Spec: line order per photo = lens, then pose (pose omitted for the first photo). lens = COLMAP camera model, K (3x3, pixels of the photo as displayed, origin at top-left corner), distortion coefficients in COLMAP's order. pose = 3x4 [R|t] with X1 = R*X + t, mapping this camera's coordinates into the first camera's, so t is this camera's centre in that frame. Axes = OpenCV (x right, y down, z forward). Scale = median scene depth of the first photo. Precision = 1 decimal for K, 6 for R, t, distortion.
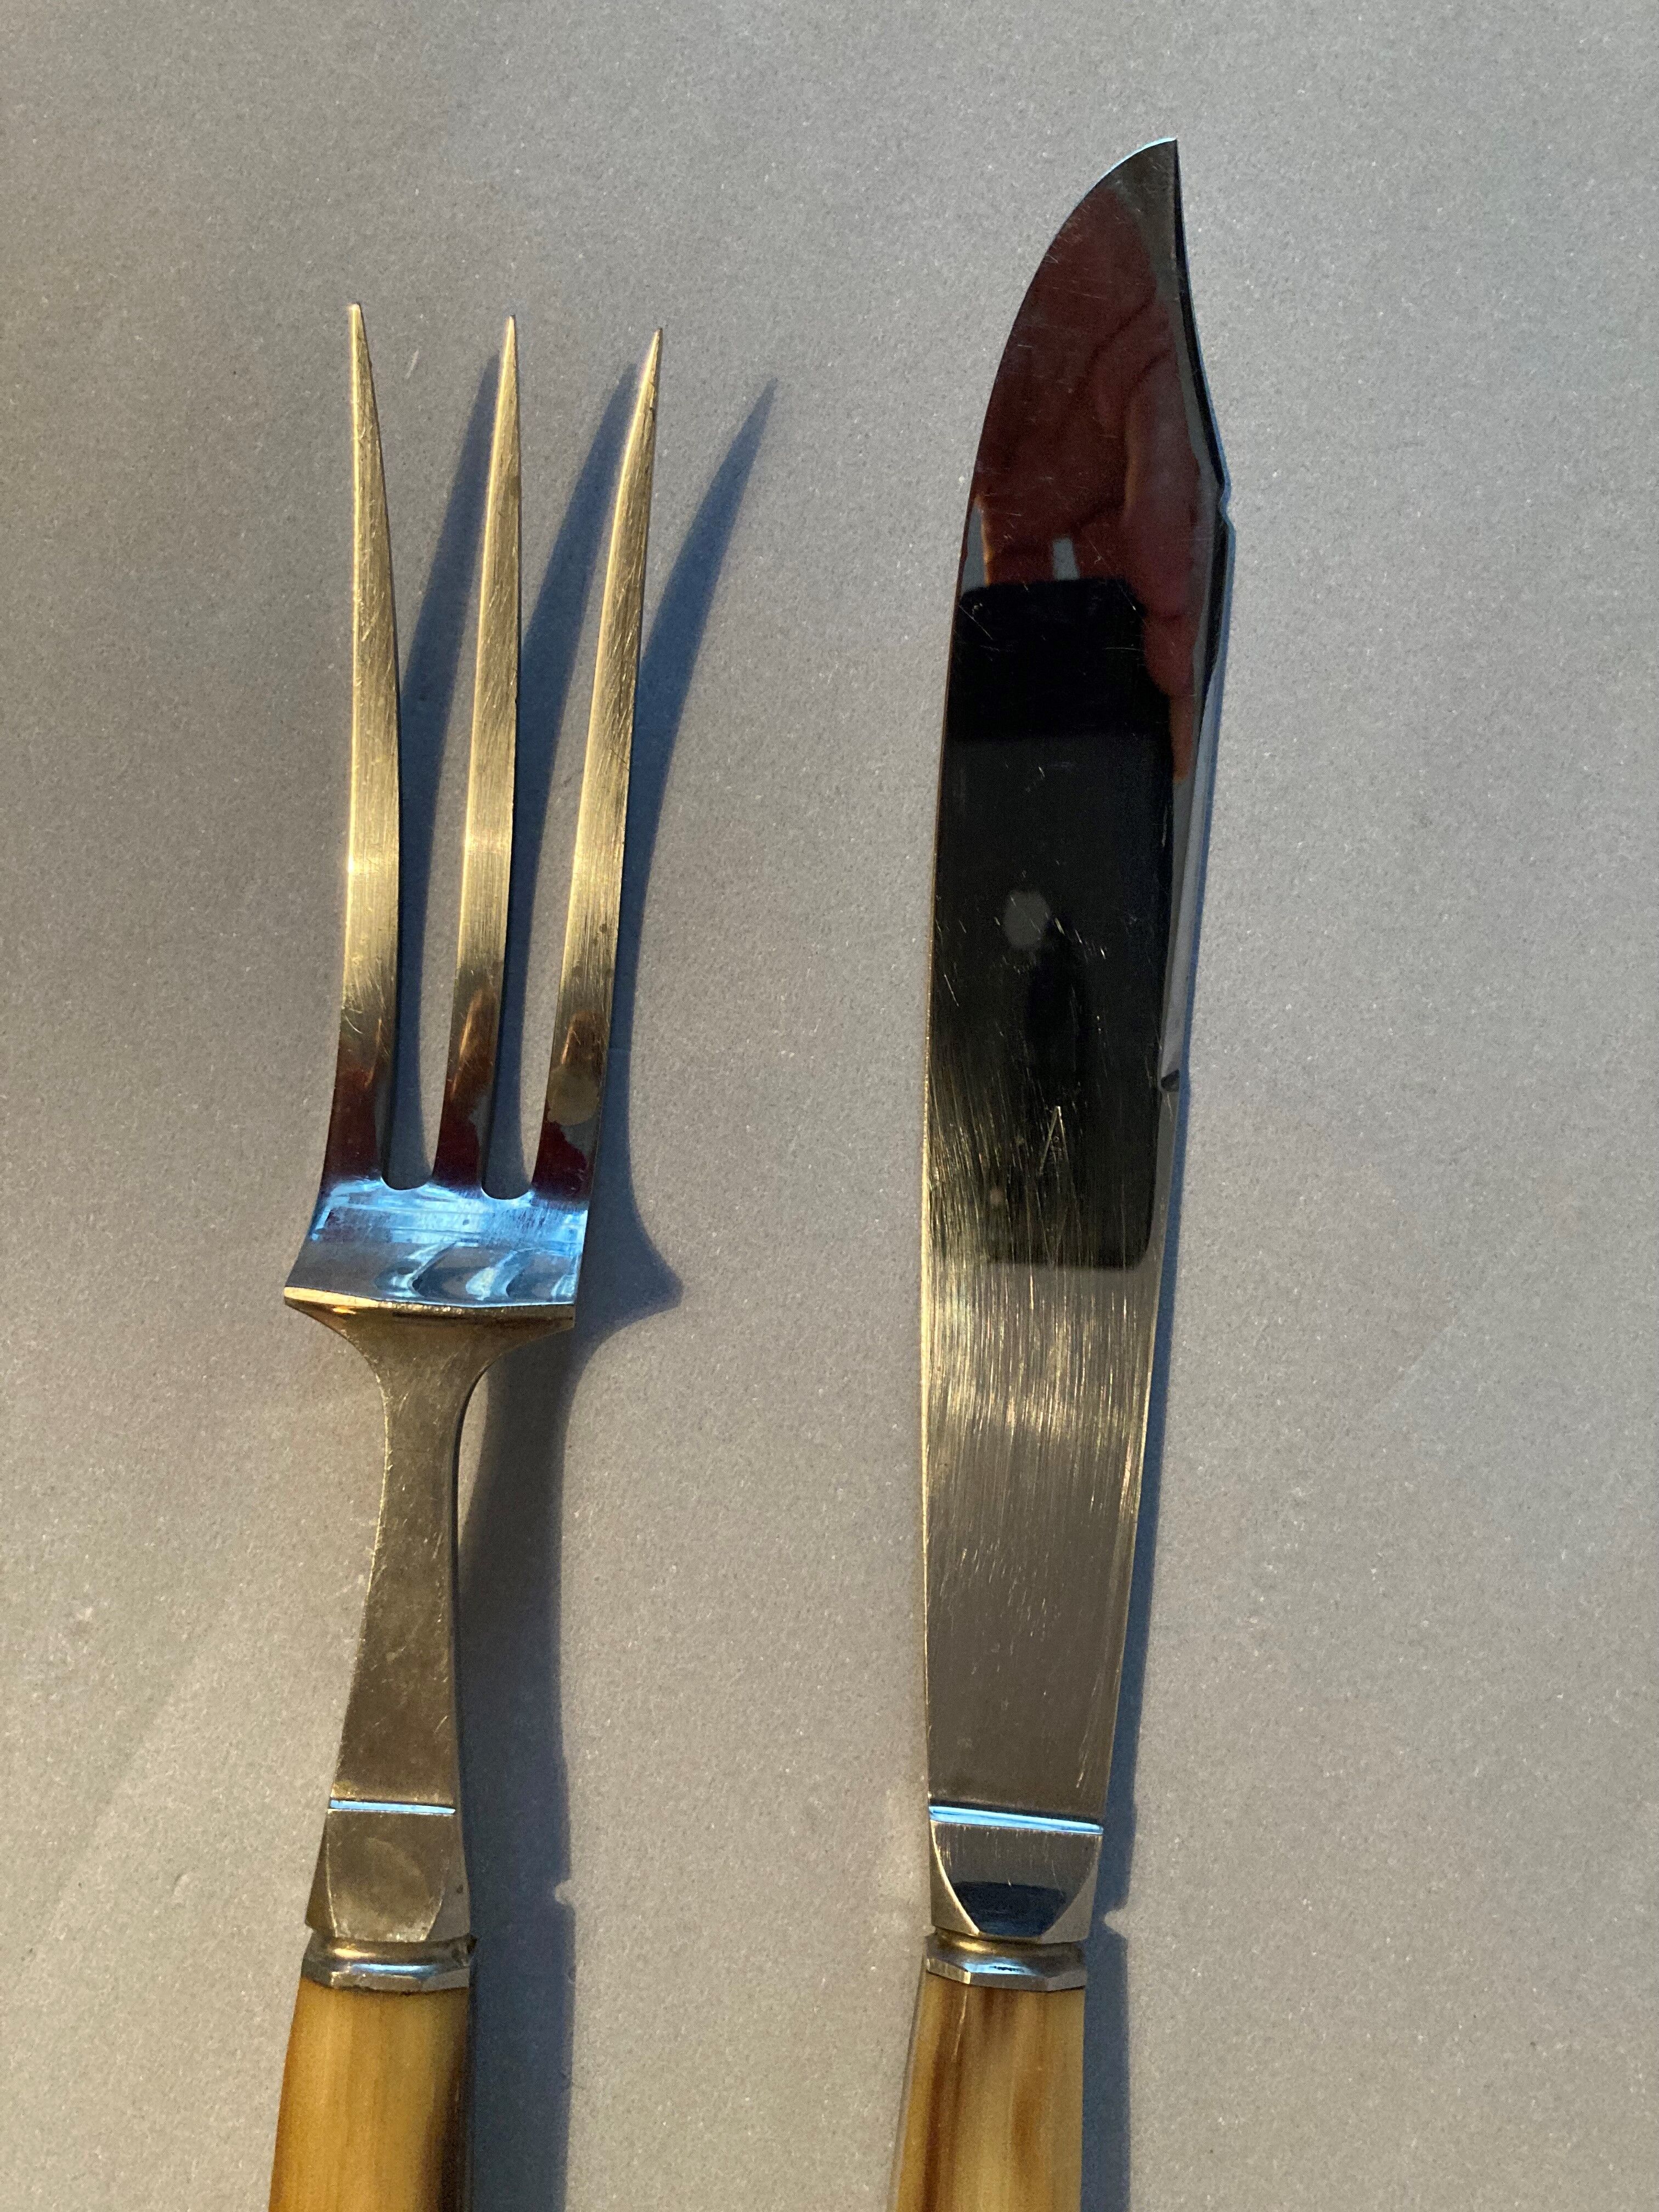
lens RADIAL K [[1844.3, 0, 799.7], [0, 1844.3, 1239.5], [0, 0, 1]] dist [-0.026693, 0.038584]
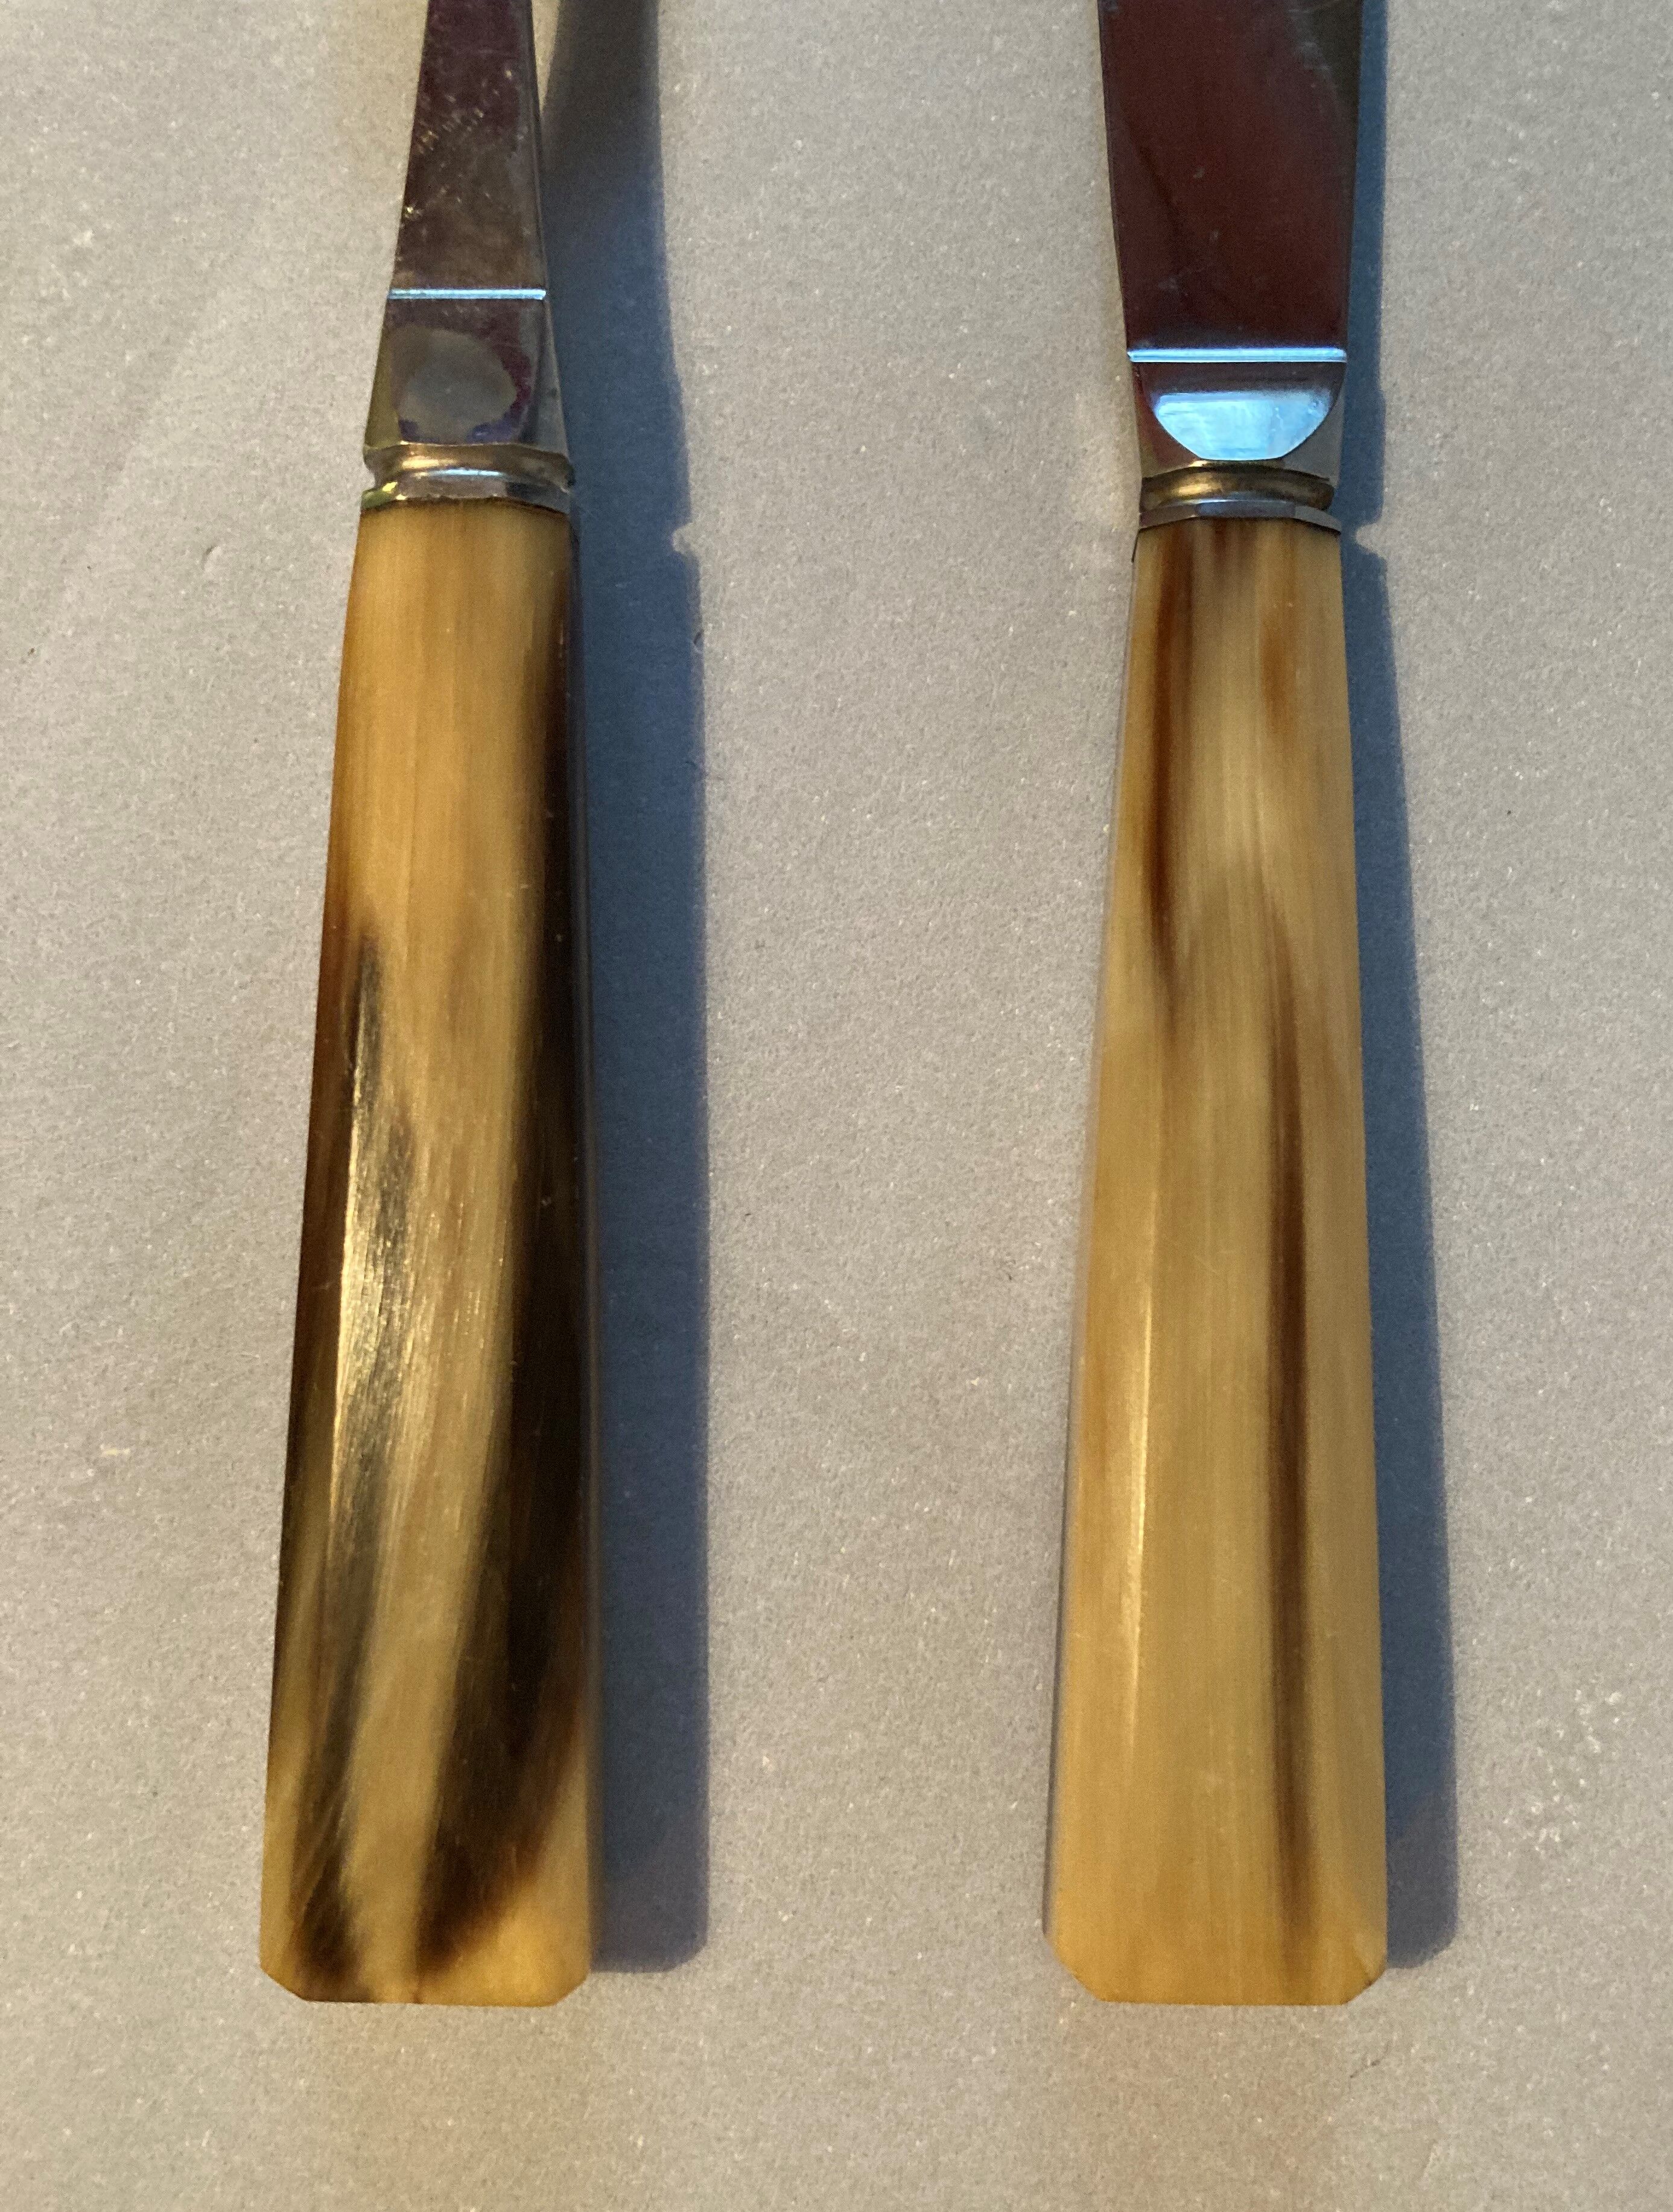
lens RADIAL K [[2015.7, 0, 886.2], [0, 2015.7, 1152.3], [0, 0, 1]] dist [0.013620, -0.014211]
pose [[0.998416, -0.055279, -0.010442, -0.044913], [0.054540, 0.996632, -0.061235, 0.683036], [0.013791, 0.060569, 0.998069, 0.129915]]
